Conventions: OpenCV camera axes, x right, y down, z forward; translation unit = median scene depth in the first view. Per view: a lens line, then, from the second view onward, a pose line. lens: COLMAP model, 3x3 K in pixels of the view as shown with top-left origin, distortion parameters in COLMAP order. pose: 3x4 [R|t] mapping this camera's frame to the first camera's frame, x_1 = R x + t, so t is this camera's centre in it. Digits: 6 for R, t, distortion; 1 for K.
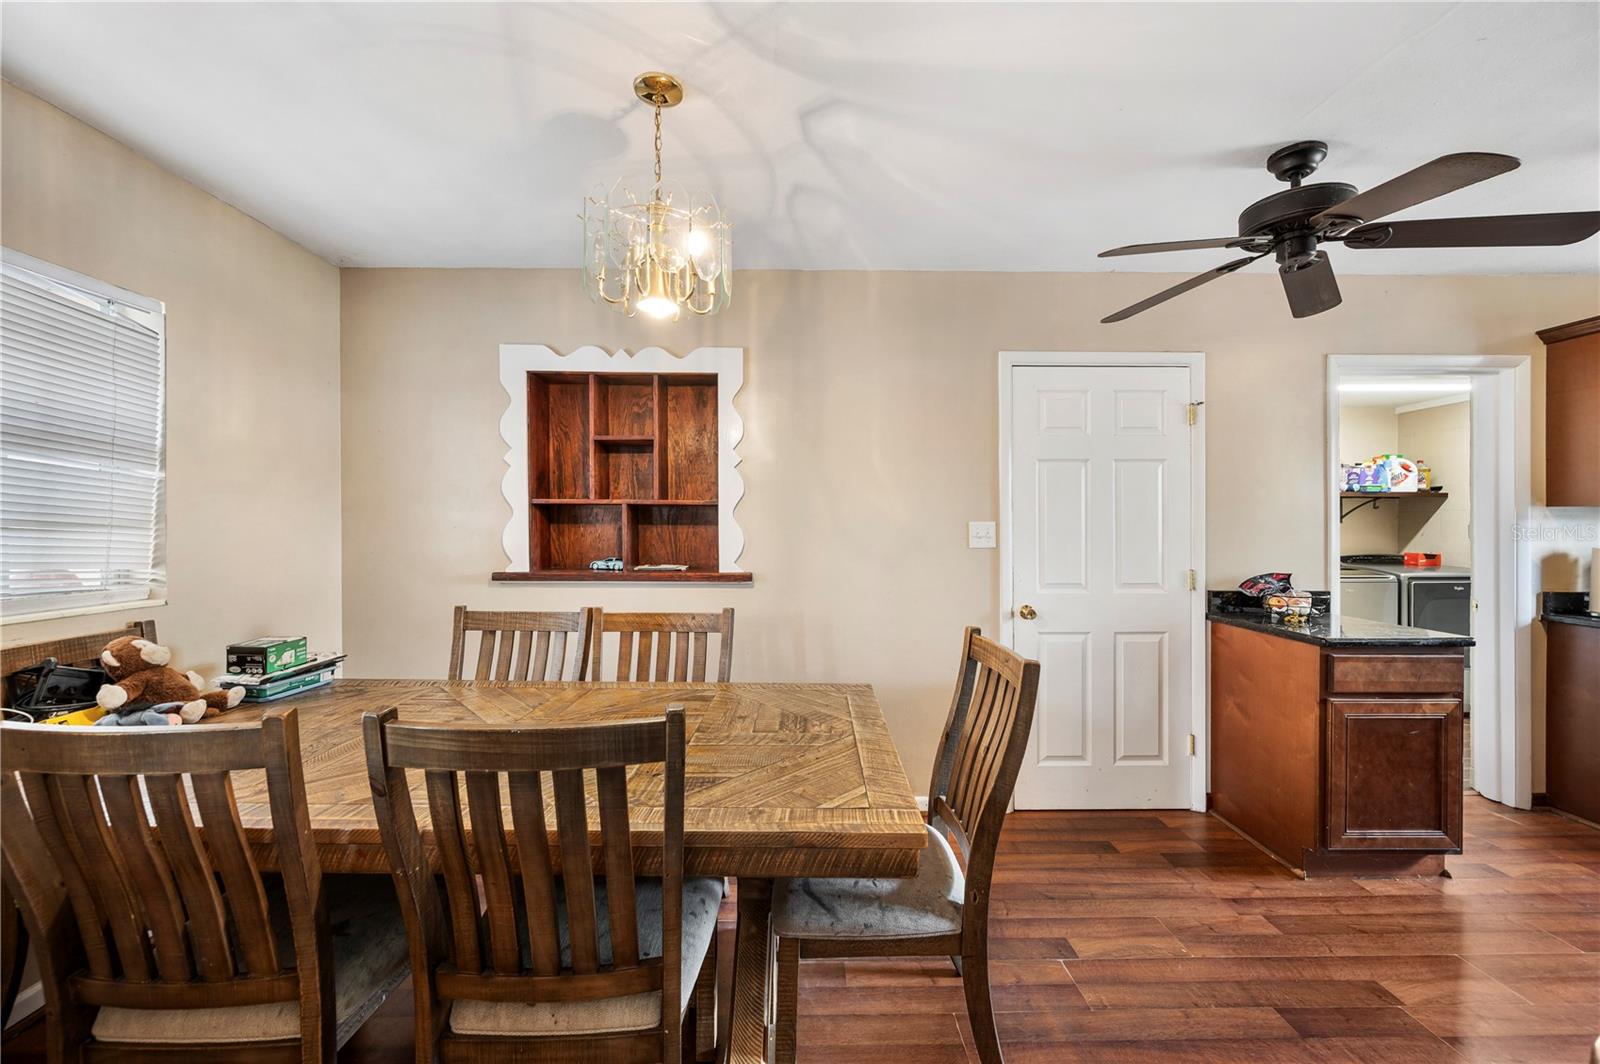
lens RADIAL K [[644.7, 0, 803.9], [0, 644.7, 527.3], [0, 0, 1]] dist [0.000053, 0.000056]
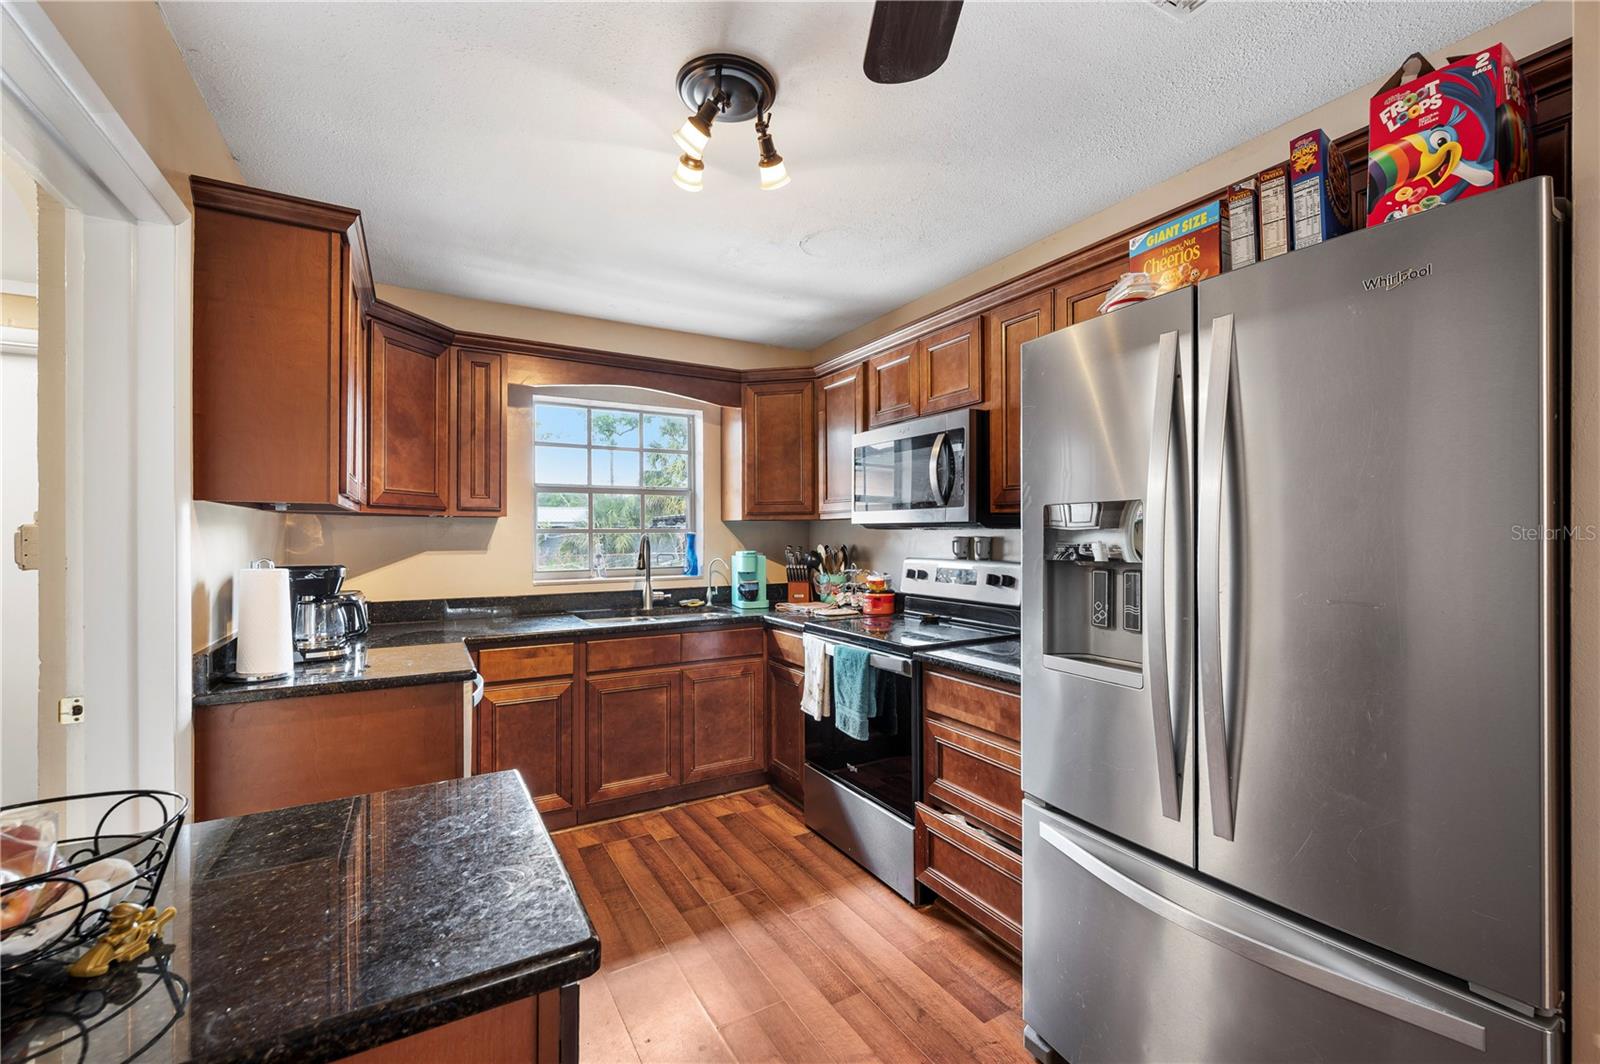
lens RADIAL K [[668.1, 0, 800.0], [0, 668.1, 532.0], [0, 0, 1]] dist [-0.000514, -0.000106]
pose [[-0.487267, 0.006352, 0.873230, 0.251007], [0.006268, 0.999973, -0.003776, 0.000465], [-0.873230, 0.003634, -0.487294, 0.517942]]
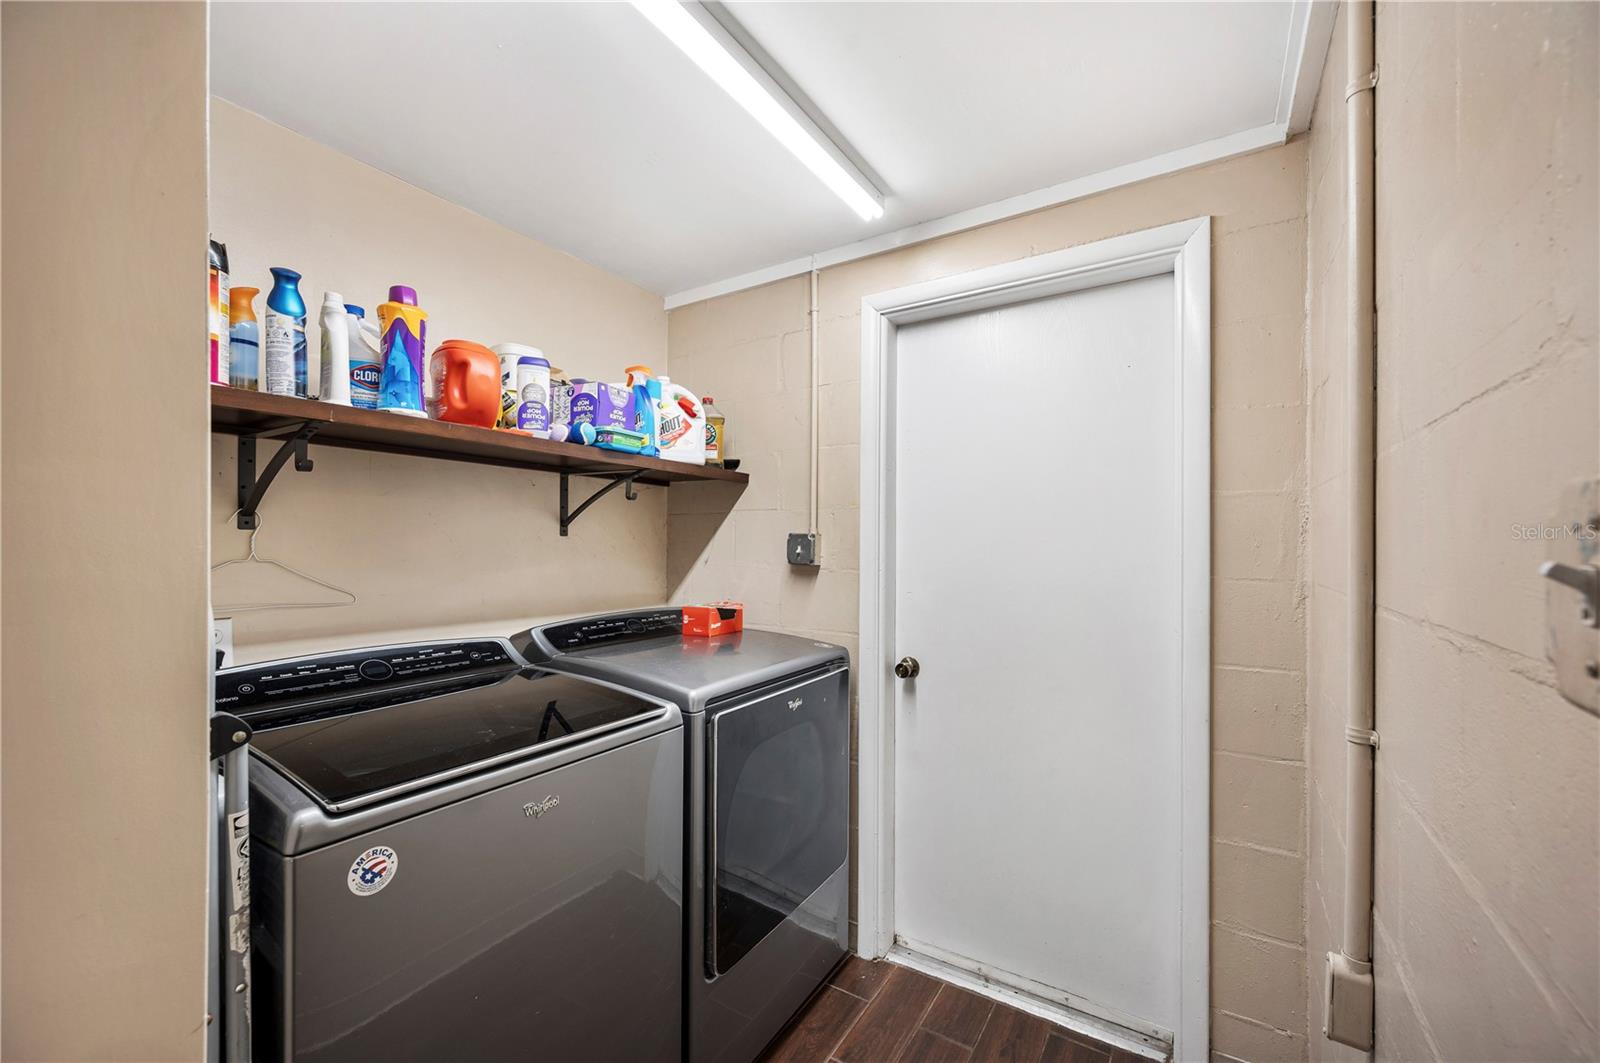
lens RADIAL K [[629.5, 0, 802.8], [0, 629.5, 537.9], [0, 0, 1]] dist [-0.000644, -0.000074]
pose [[0.549166, 0.012692, 0.835617, 0.636351], [-0.002574, 0.999906, -0.013496, -0.000237], [-0.835709, 0.005261, 0.549147, 0.715453]]
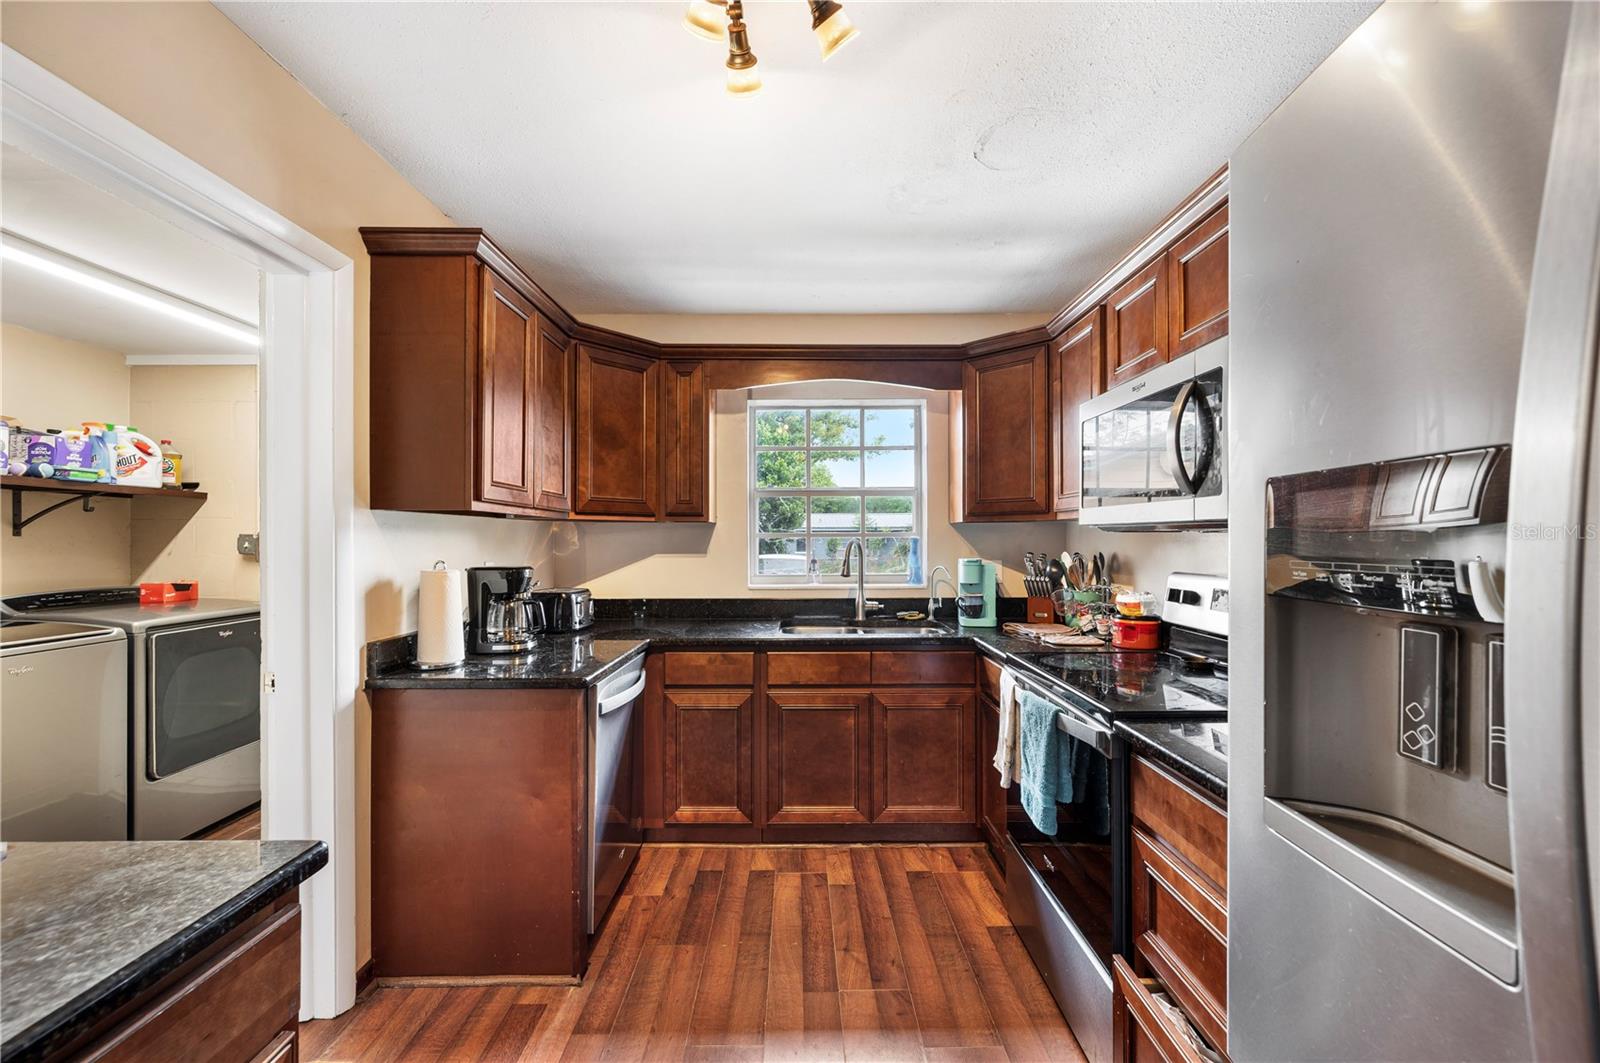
lens RADIAL K [[629.5, 0, 802.8], [0, 629.5, 537.9], [0, 0, 1]] dist [-0.000644, -0.000074]
pose [[0.015112, 0.003581, 0.999879, 0.335378], [0.005235, 0.999980, -0.003660, 0.000518], [-0.999872, 0.005290, 0.015093, 0.352874]]
